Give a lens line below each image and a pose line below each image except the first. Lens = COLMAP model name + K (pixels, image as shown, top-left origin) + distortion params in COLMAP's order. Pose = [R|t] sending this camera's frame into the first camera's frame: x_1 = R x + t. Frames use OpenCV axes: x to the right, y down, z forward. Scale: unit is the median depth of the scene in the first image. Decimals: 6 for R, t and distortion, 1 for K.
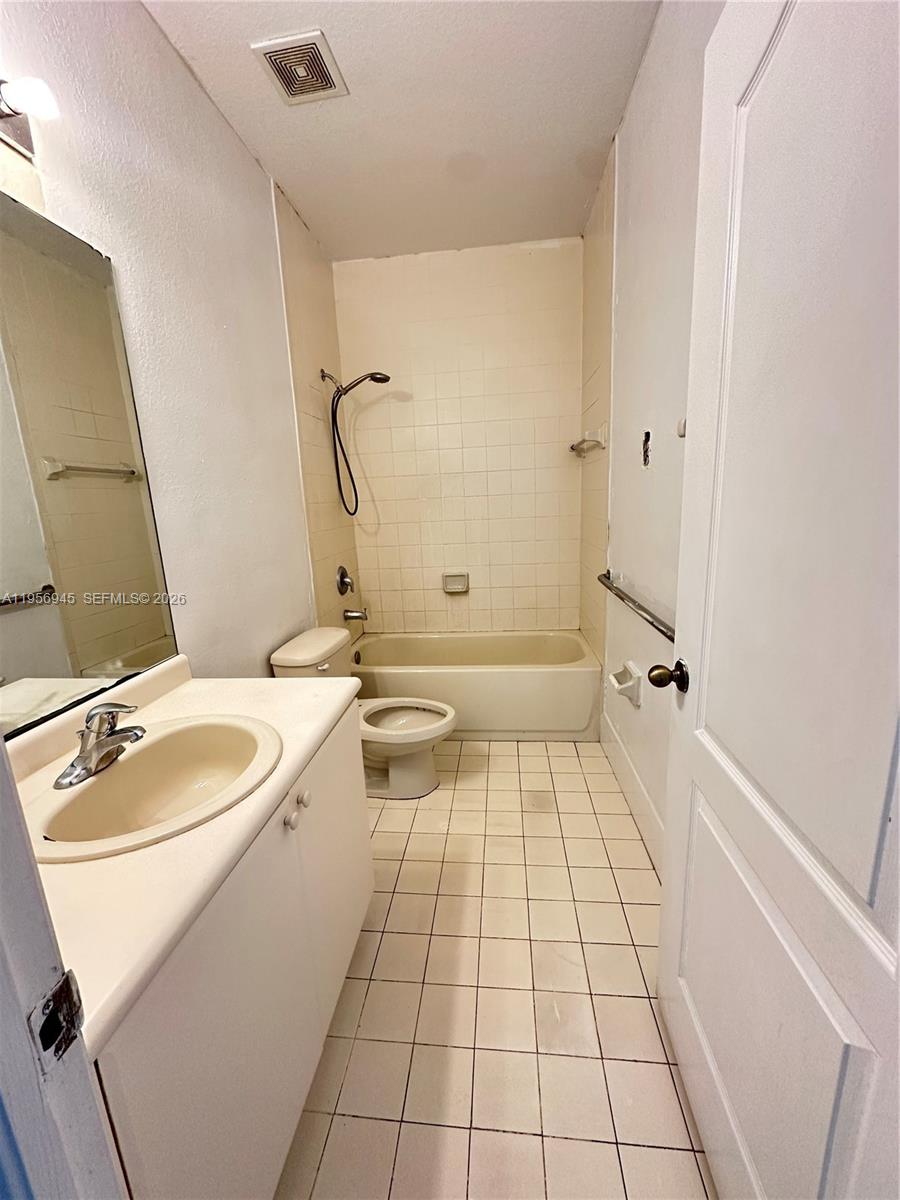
lens RADIAL K [[479.5, 0, 450.0], [0, 479.5, 600.0], [0, 0, 1]] dist [-0.002019, 0.000587]
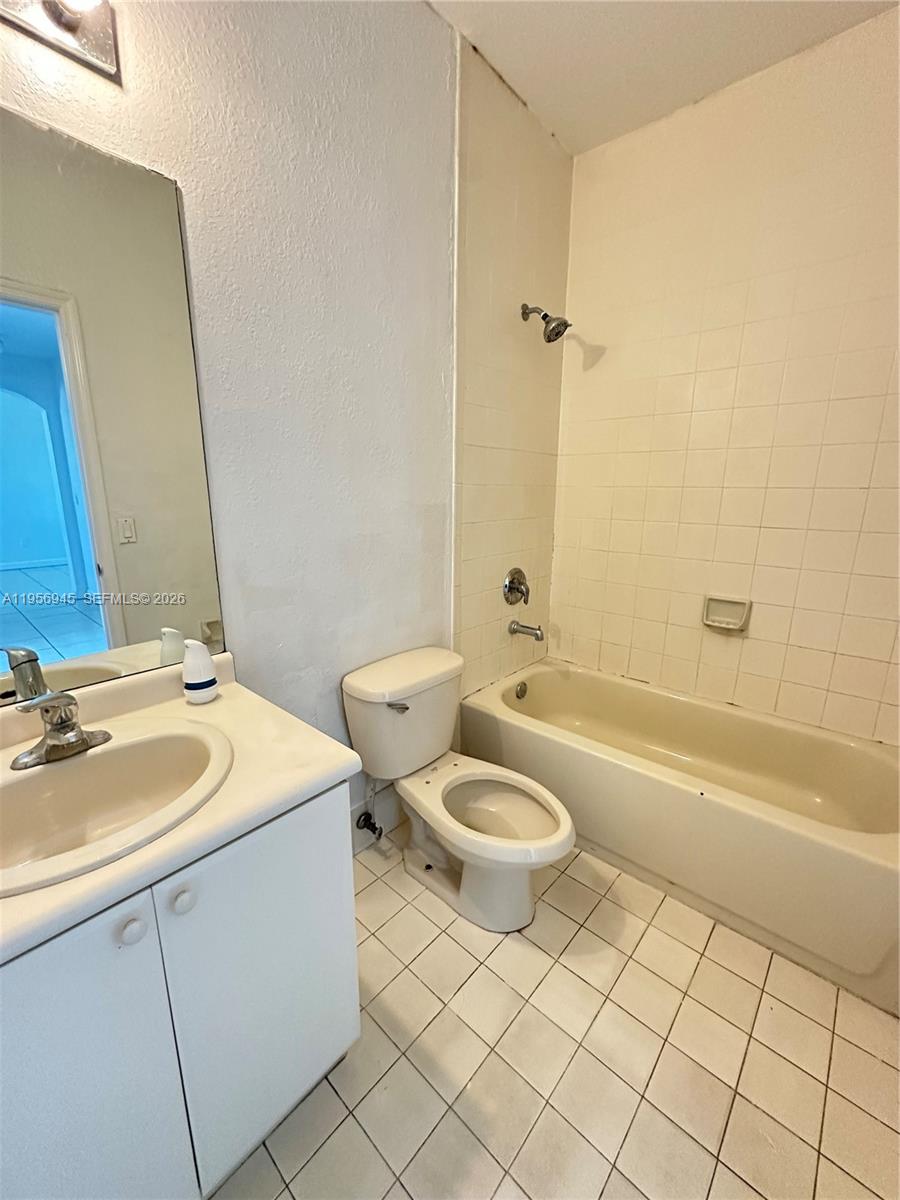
lens RADIAL K [[483.4, 0, 449.0], [0, 483.4, 597.0], [0, 0, 1]] dist [-0.000633, 0.000137]
pose [[0.782100, 0.171210, -0.599172, 0.167981], [-0.157104, 0.984631, 0.076284, -0.073325], [0.603024, 0.034471, 0.796978, 0.348449]]
